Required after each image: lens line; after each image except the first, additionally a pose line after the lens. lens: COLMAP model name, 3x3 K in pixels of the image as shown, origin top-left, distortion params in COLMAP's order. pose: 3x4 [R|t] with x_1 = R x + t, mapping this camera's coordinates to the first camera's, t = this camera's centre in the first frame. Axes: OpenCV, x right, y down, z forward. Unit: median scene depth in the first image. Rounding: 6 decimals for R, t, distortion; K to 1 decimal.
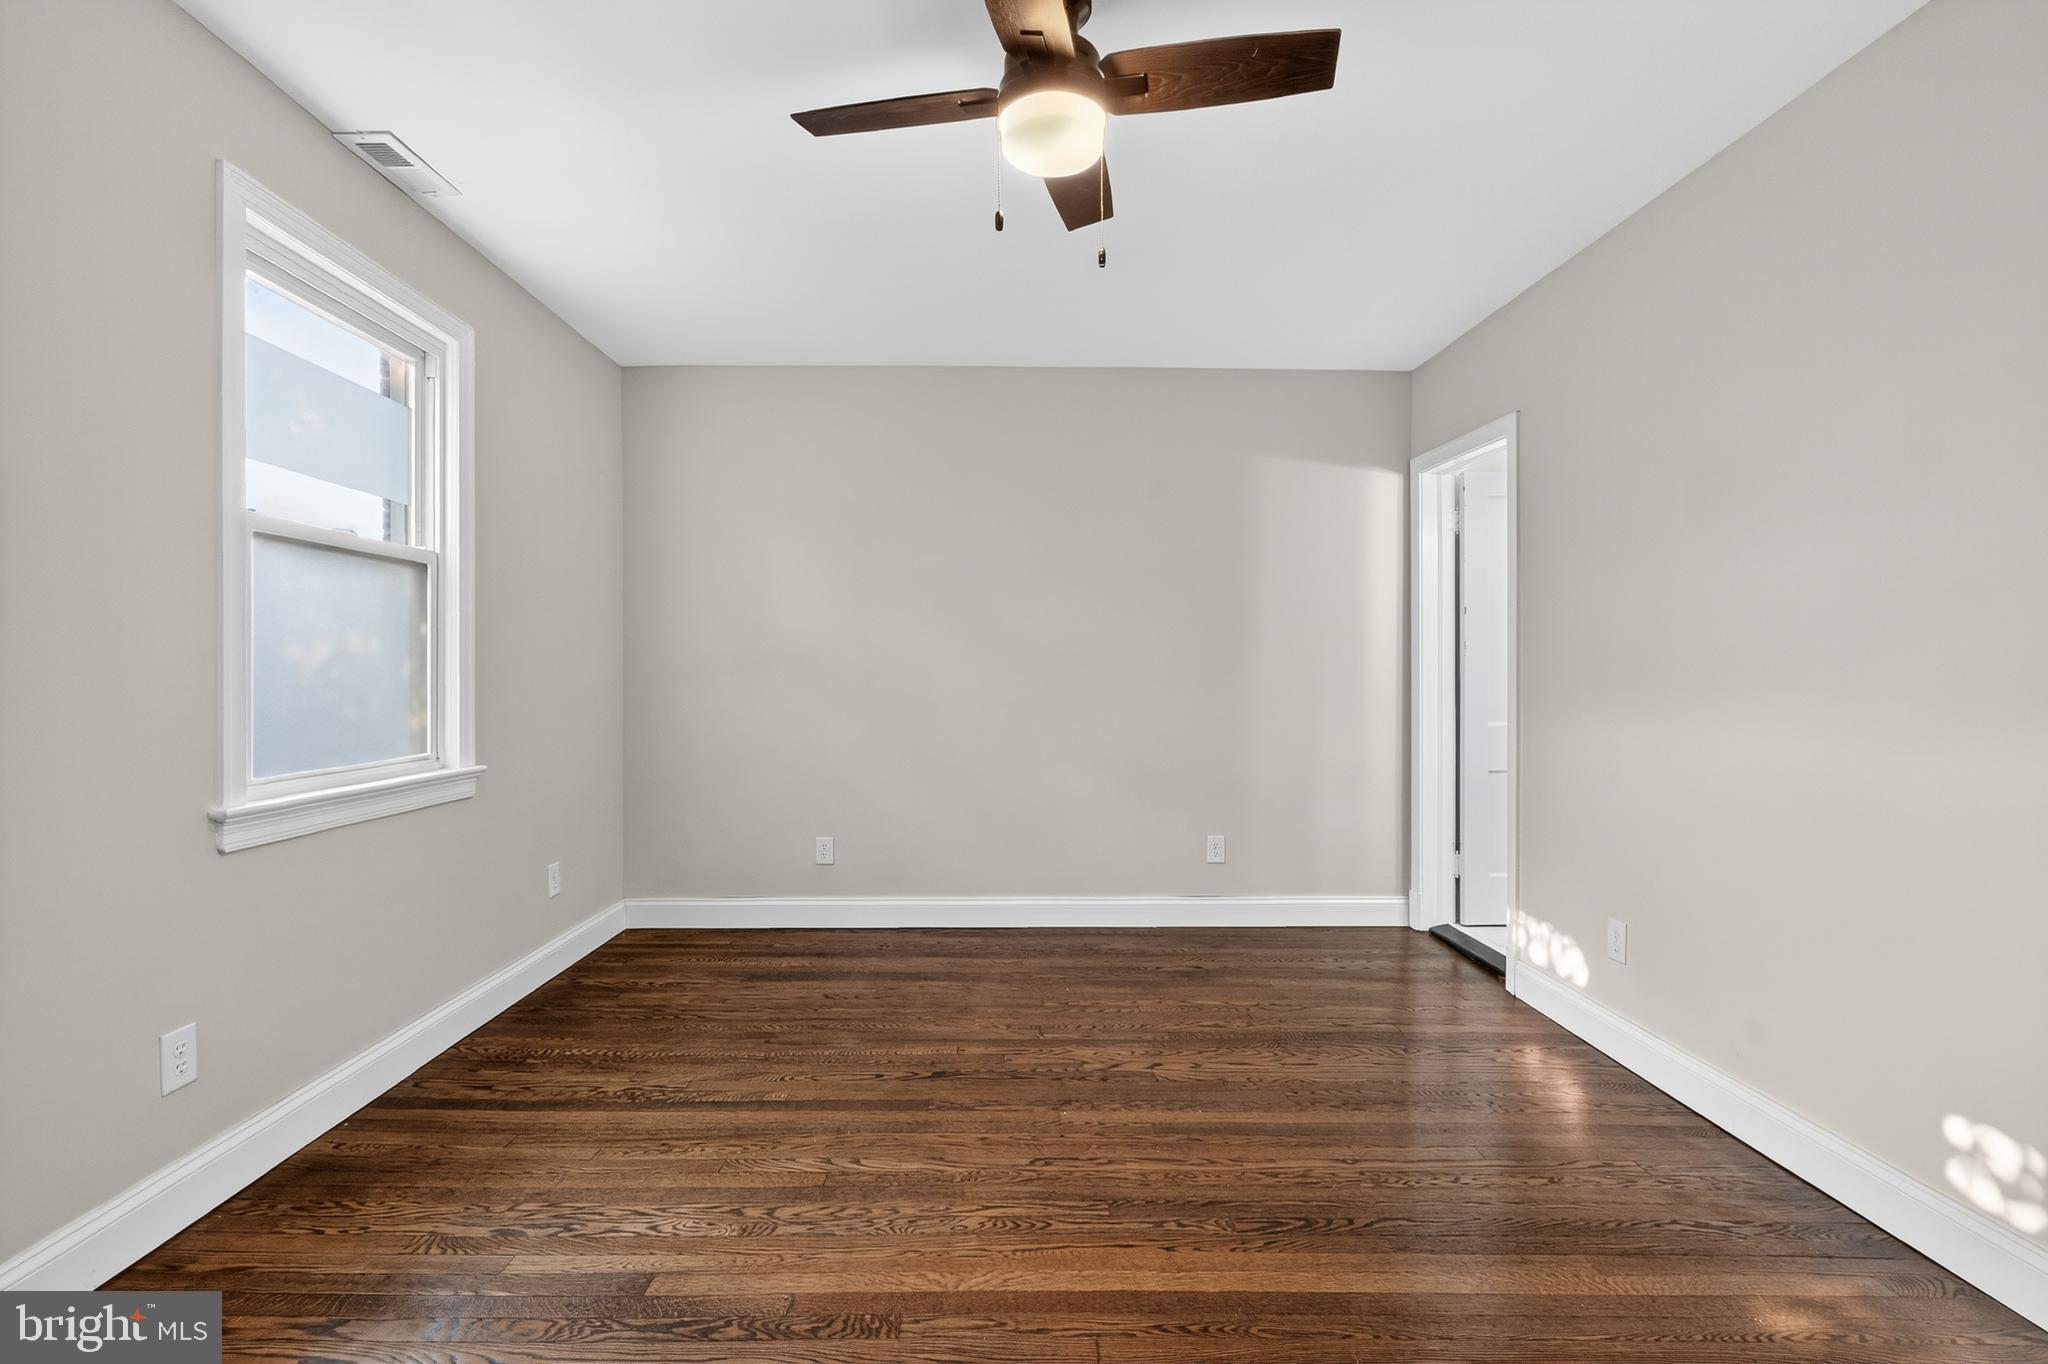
lens RADIAL K [[894.4, 0, 1024.2], [0, 894.4, 676.4], [0, 0, 1]] dist [0.002506, 0.000590]
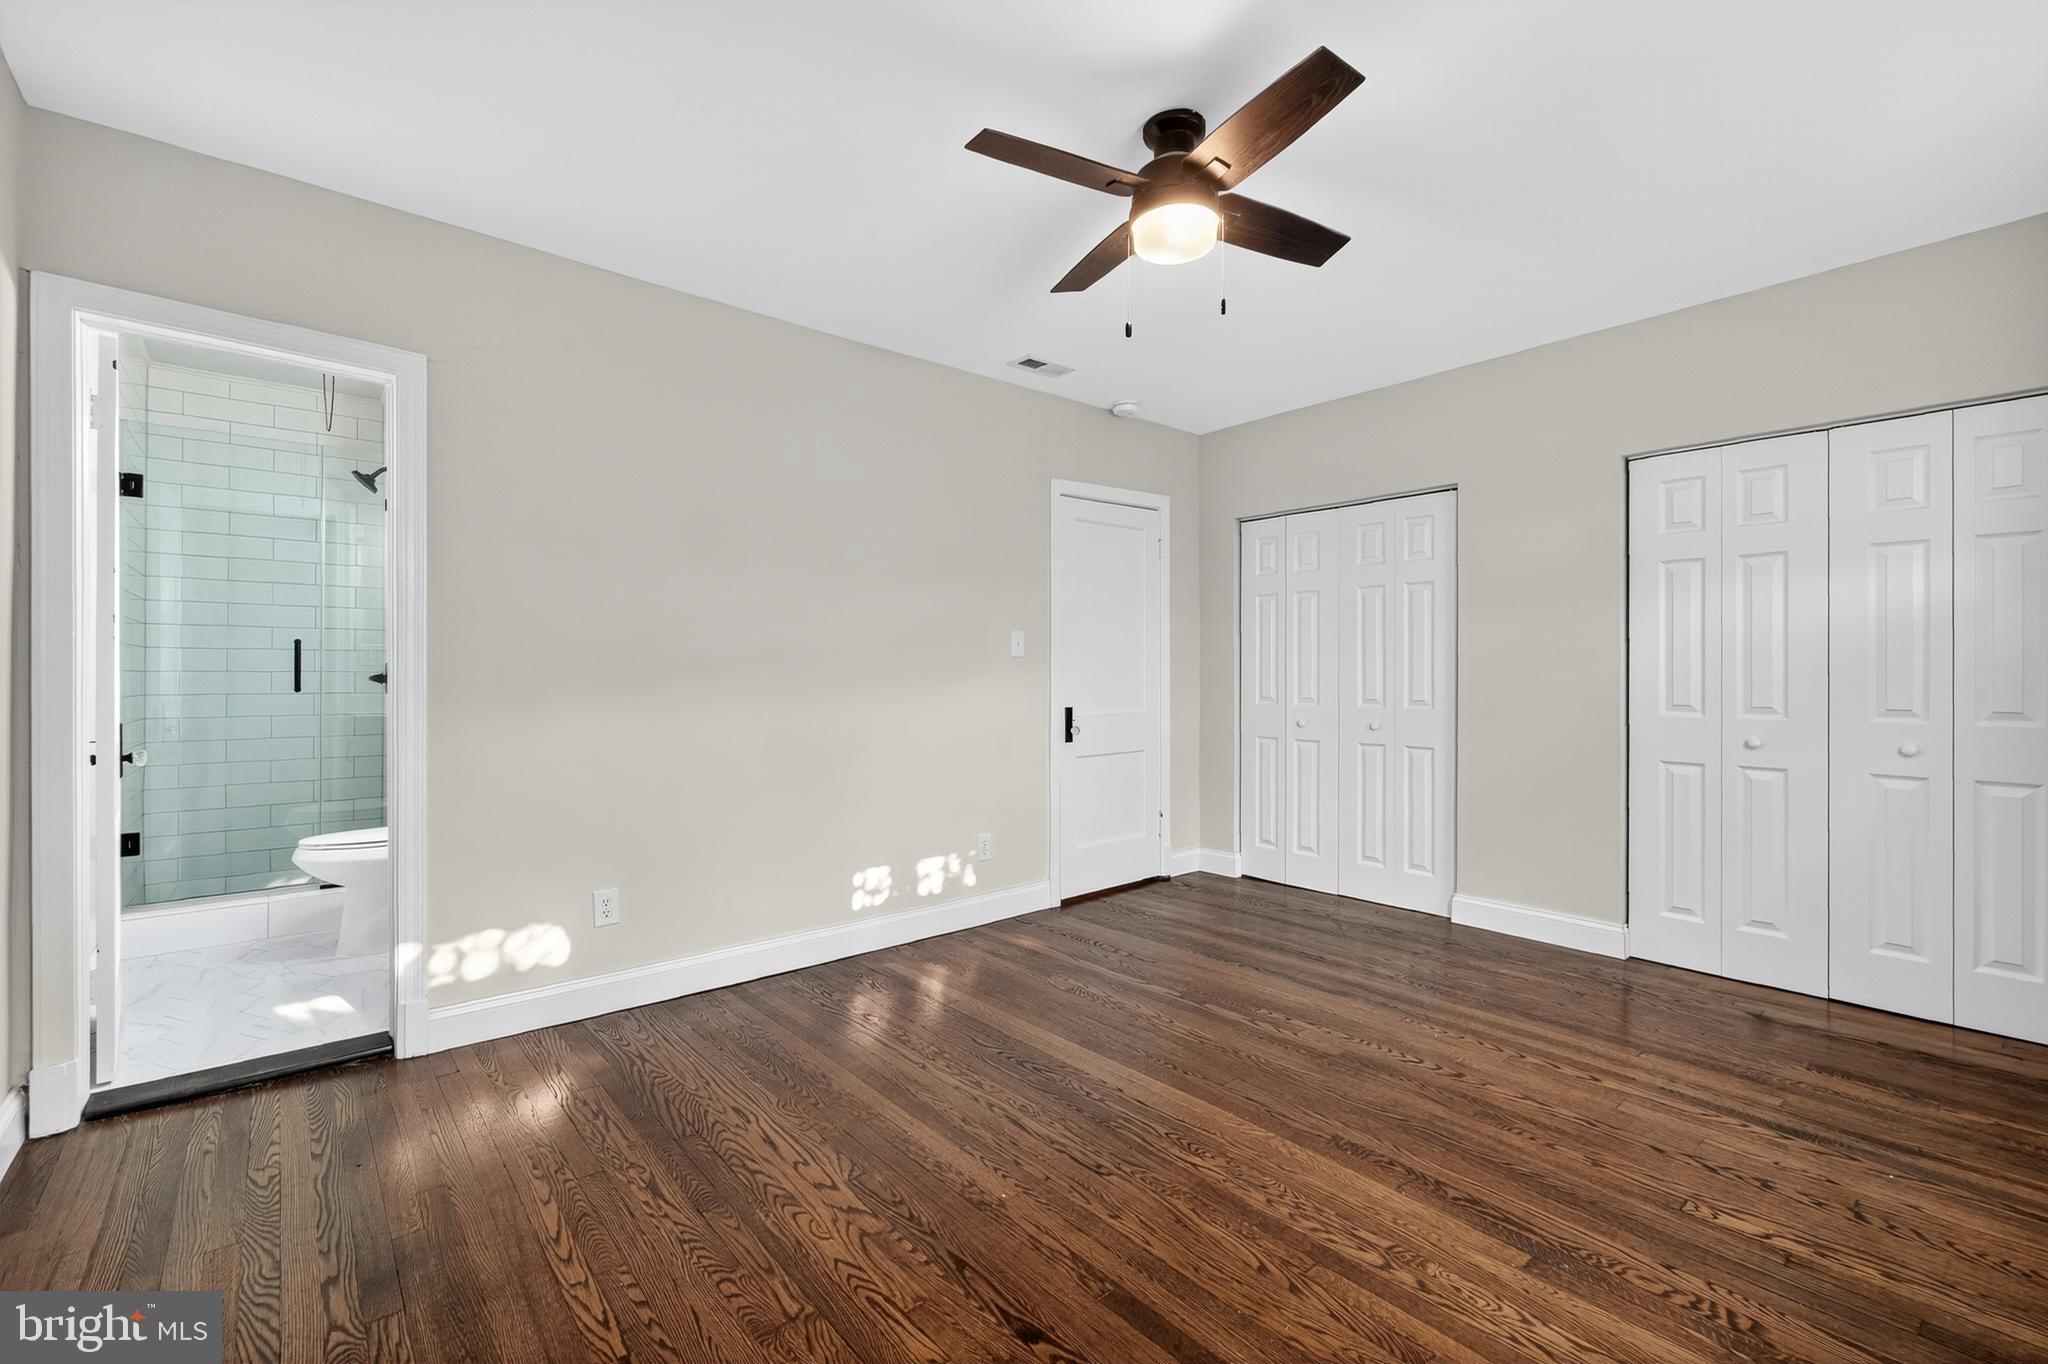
lens RADIAL K [[894.4, 0, 1024.1], [0, 894.4, 677.0], [0, 0, 1]] dist [0.002506, 0.000590]
pose [[-0.640274, -0.009657, 0.768086, -0.710931], [-0.002299, 0.999941, 0.010656, -0.003584], [-0.768143, 0.005057, -0.640258, 1.791176]]
